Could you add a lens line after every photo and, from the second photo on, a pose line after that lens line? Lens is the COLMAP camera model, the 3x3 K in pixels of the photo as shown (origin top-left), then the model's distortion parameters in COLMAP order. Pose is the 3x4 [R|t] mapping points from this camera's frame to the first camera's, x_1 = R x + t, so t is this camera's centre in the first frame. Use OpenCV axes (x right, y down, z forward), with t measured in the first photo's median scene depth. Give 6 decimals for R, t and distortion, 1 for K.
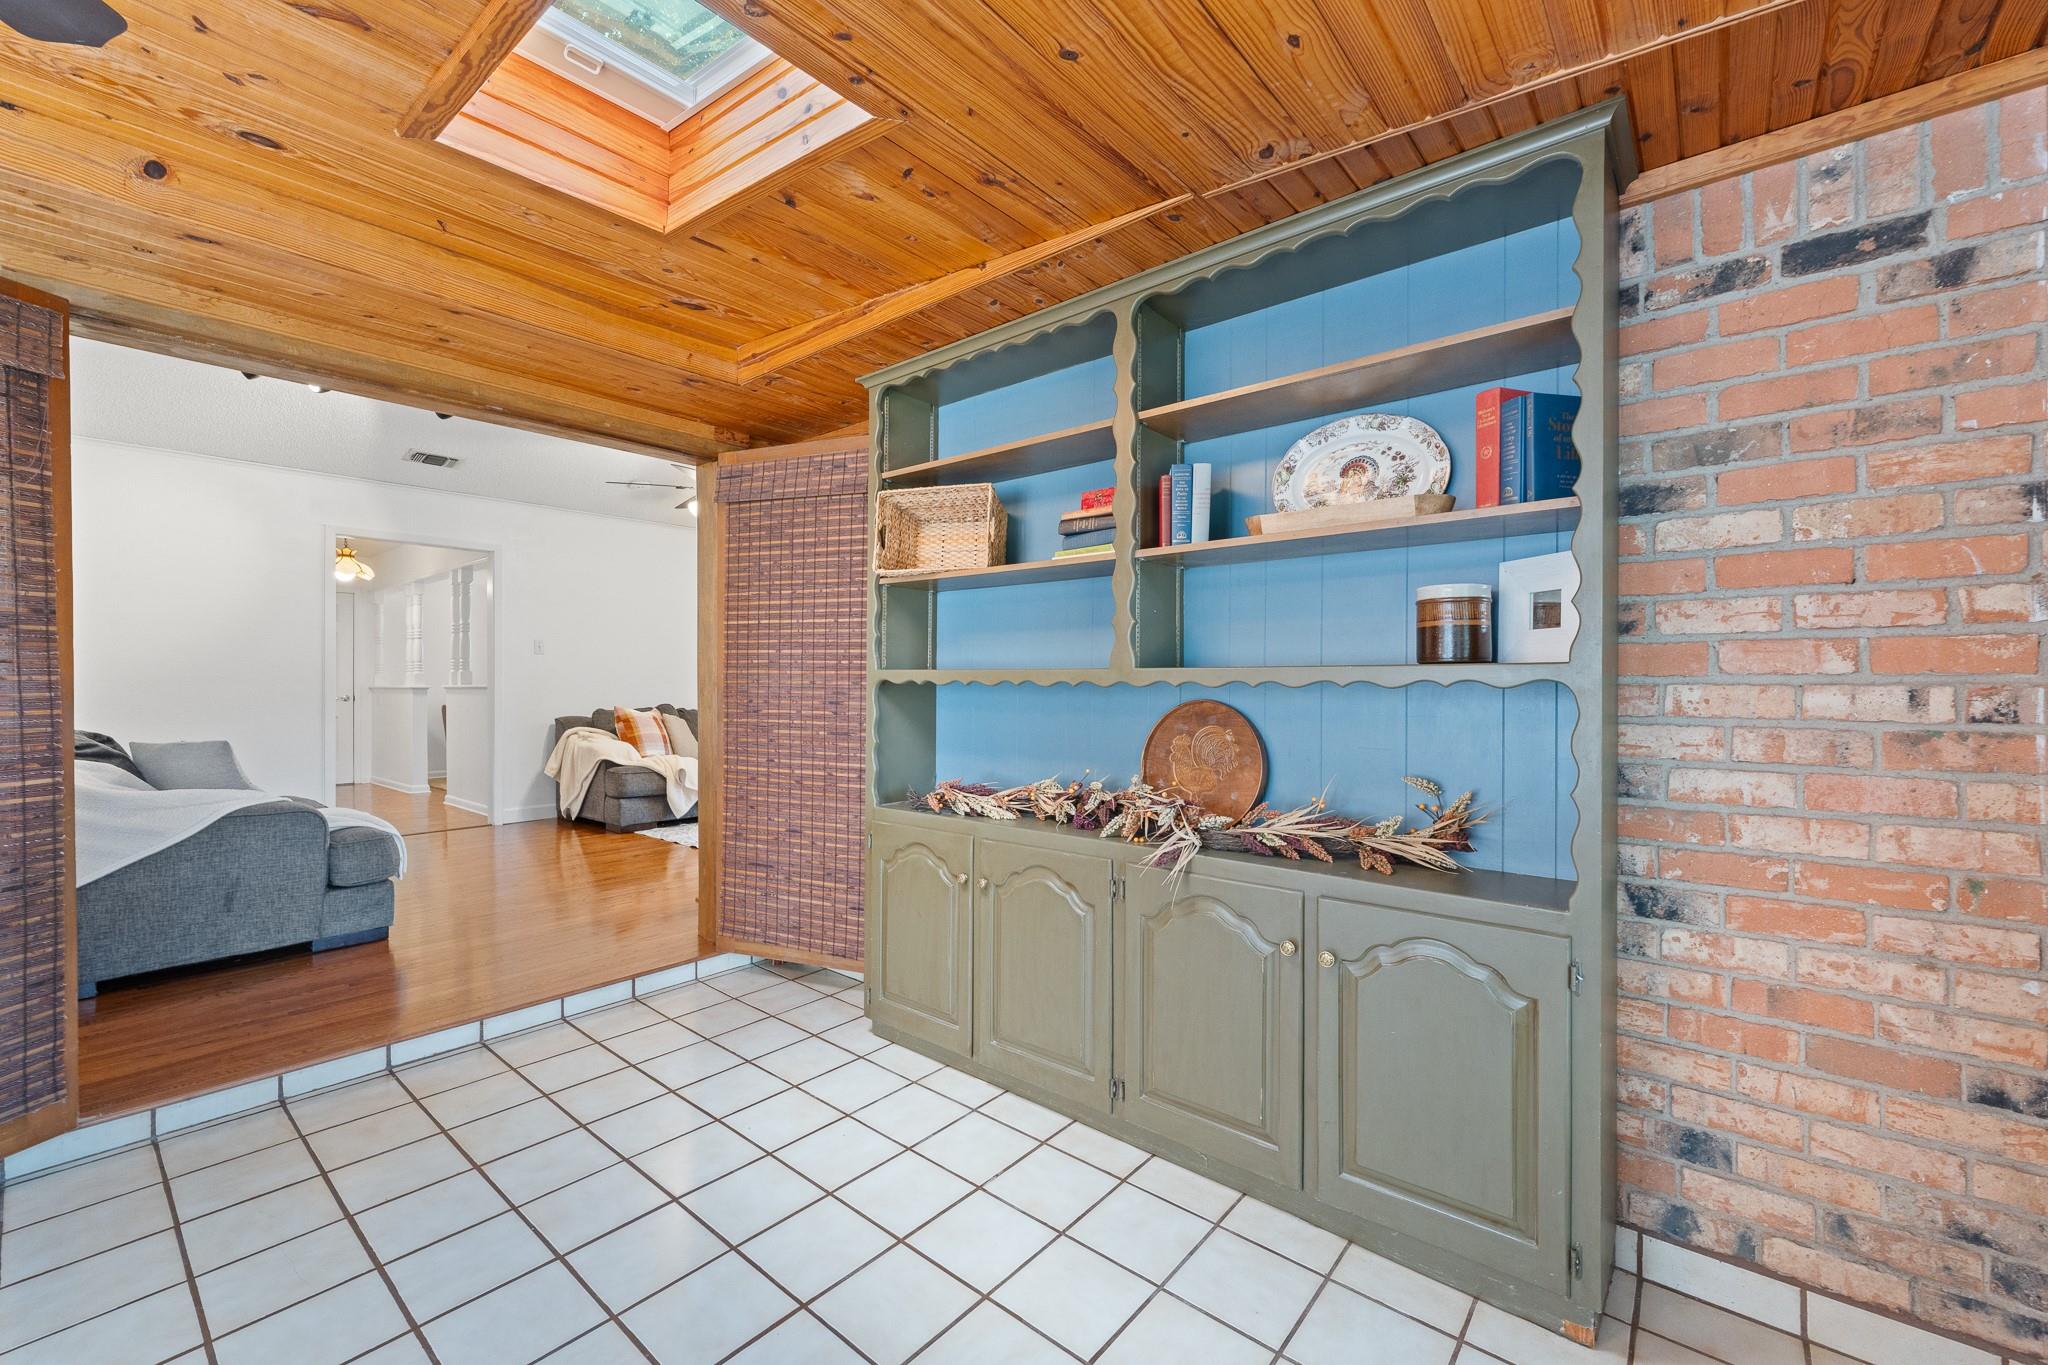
lens RADIAL K [[830.9, 0, 1028.7], [0, 830.9, 687.3], [0, 0, 1]] dist [0.003082, -0.000305]
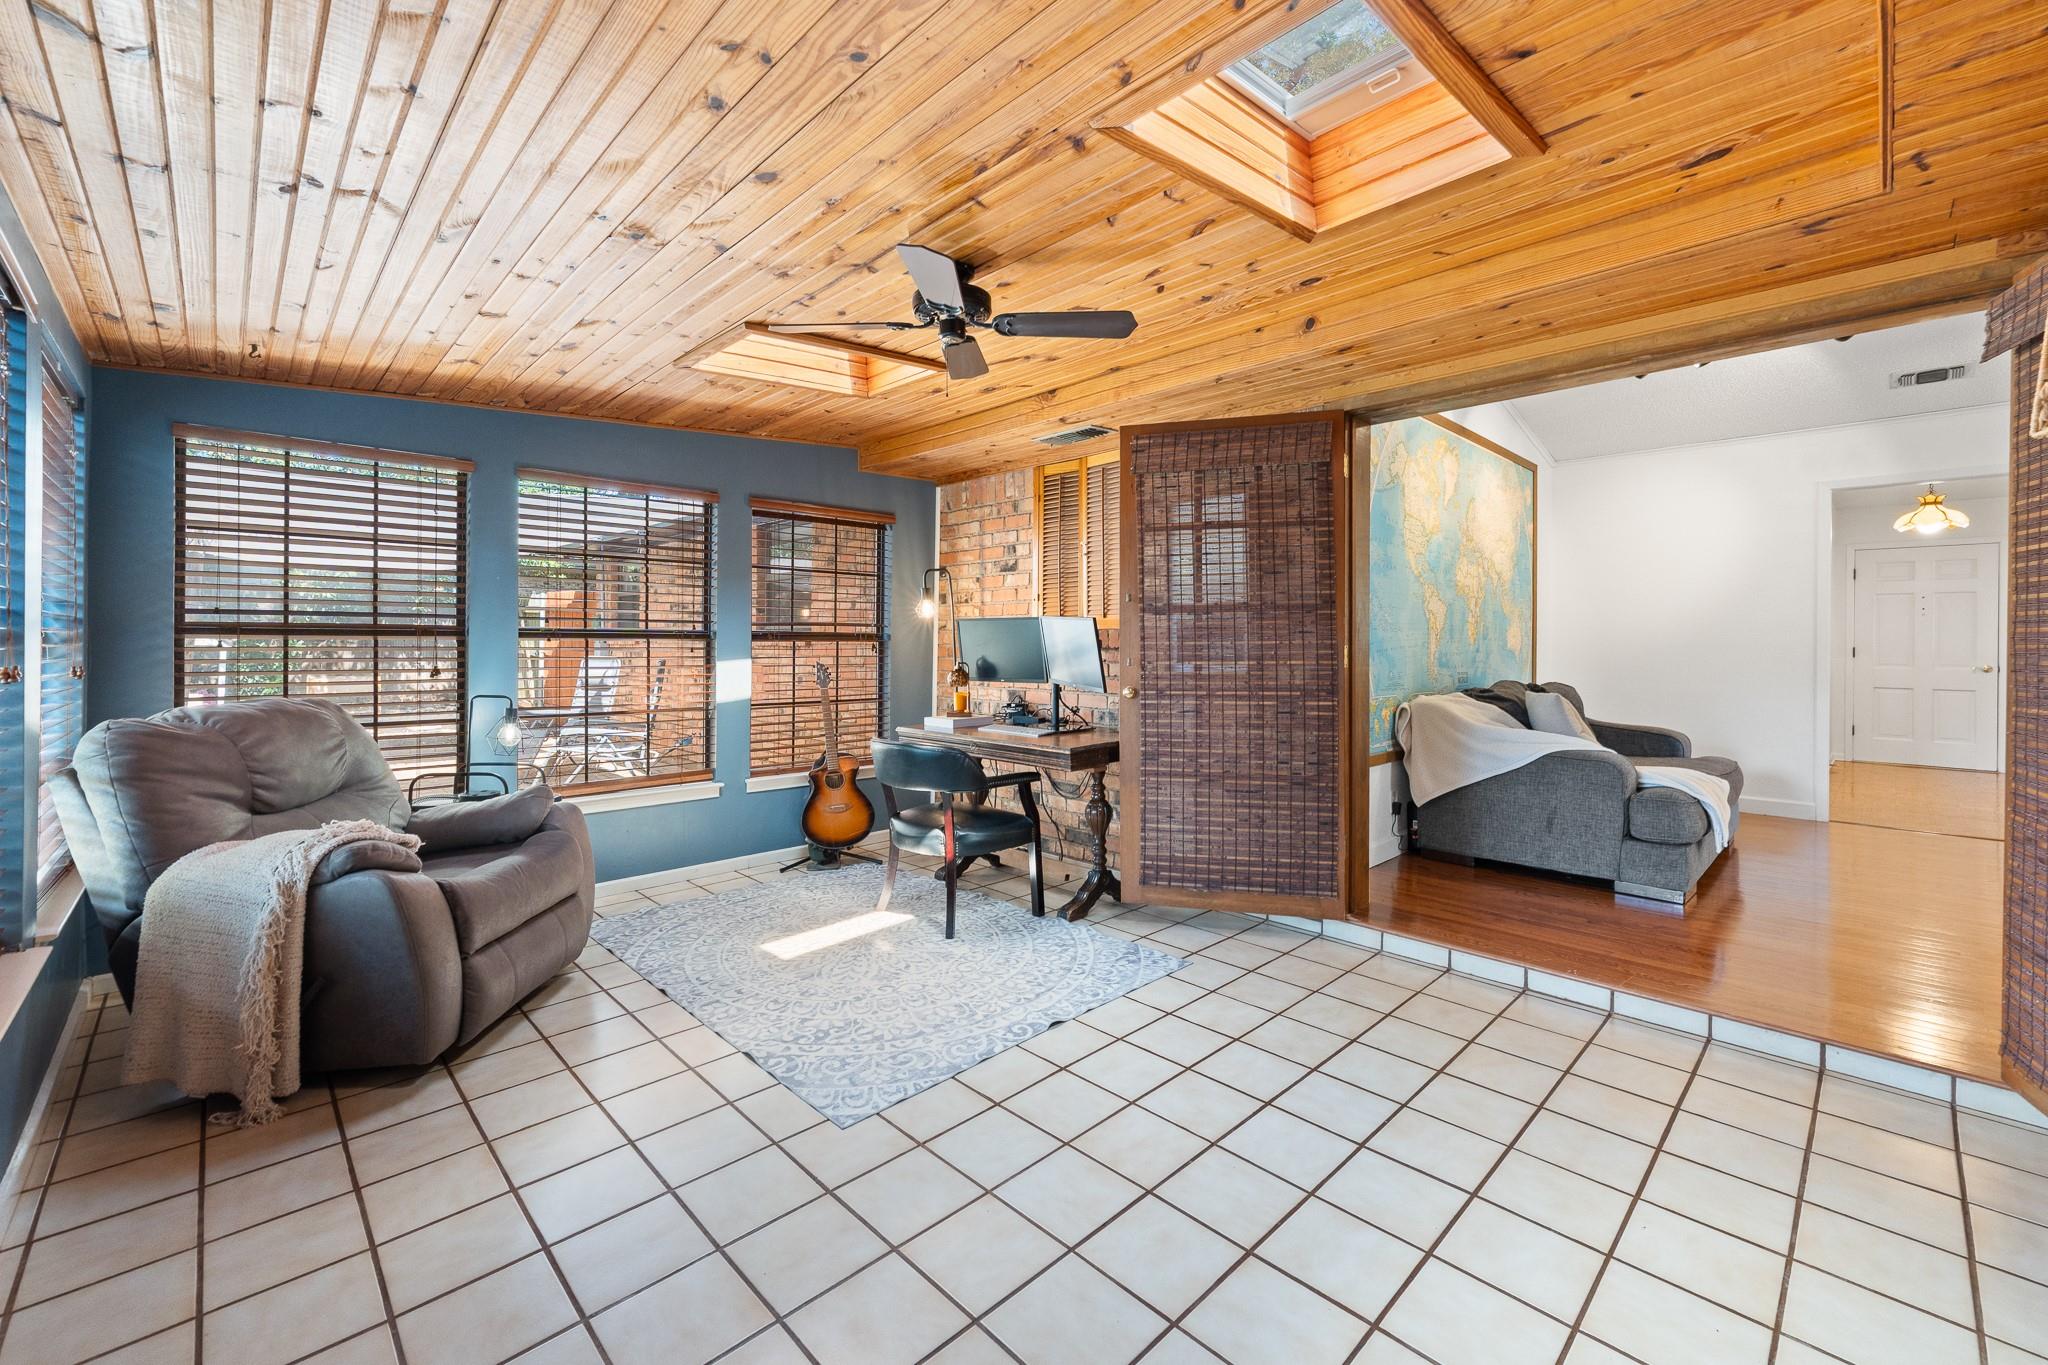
lens RADIAL K [[835.9, 0, 1027.8], [0, 835.9, 651.8], [0, 0, 1]] dist [0.001904, -0.000217]
pose [[-0.107680, 0.009995, -0.994135, 0.418046], [-0.013092, 0.999849, 0.011470, -0.001593], [0.994099, 0.014250, -0.107533, 0.441524]]
